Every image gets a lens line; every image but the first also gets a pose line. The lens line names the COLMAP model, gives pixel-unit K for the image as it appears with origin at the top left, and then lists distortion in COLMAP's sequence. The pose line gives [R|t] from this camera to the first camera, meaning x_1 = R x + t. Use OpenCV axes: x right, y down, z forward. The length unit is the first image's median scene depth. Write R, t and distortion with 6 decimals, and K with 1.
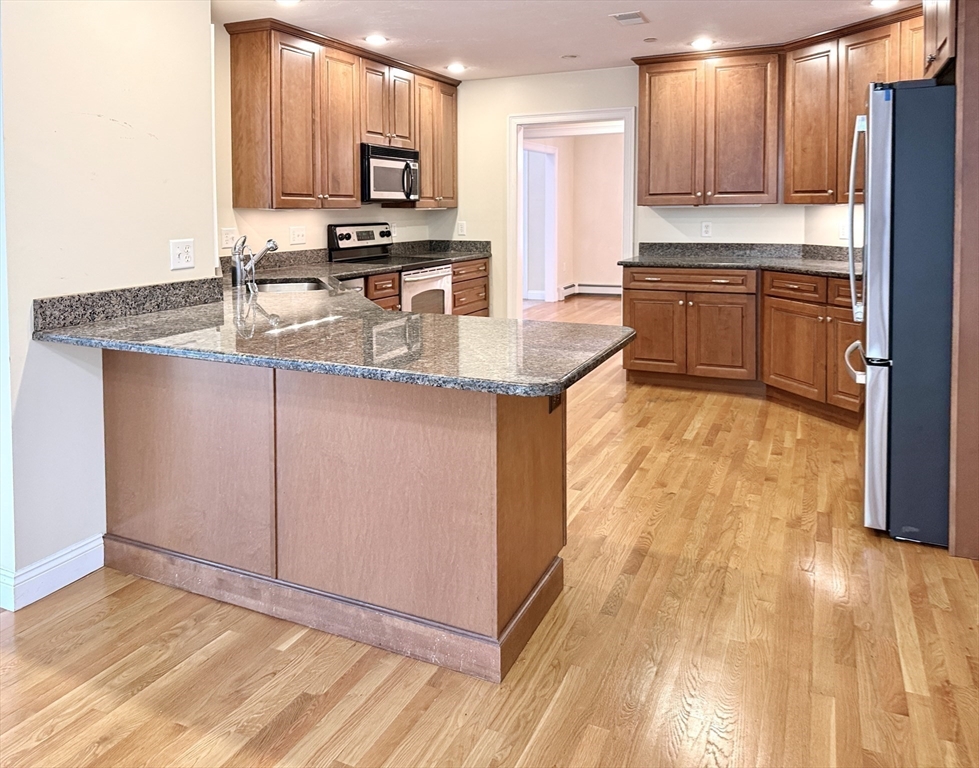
lens RADIAL K [[729.2, 0, 484.7], [0, 729.2, 385.7], [0, 0, 1]] dist [0.040128, -0.031976]
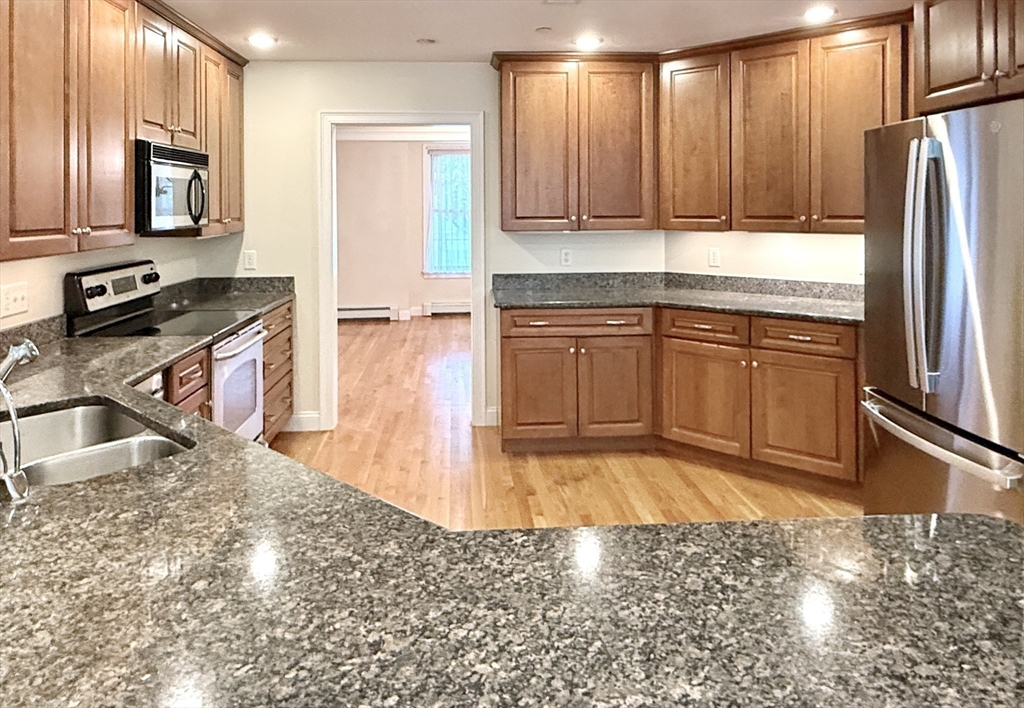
lens RADIAL K [[703.6, 0, 460.9], [0, 703.6, 288.1], [0, 0, 1]] dist [0.030635, -0.009876]
pose [[0.890448, -0.048915, 0.452449, -0.186959], [0.102487, 0.990221, -0.094647, -0.121984], [-0.443395, 0.130648, 0.886754, 0.365615]]
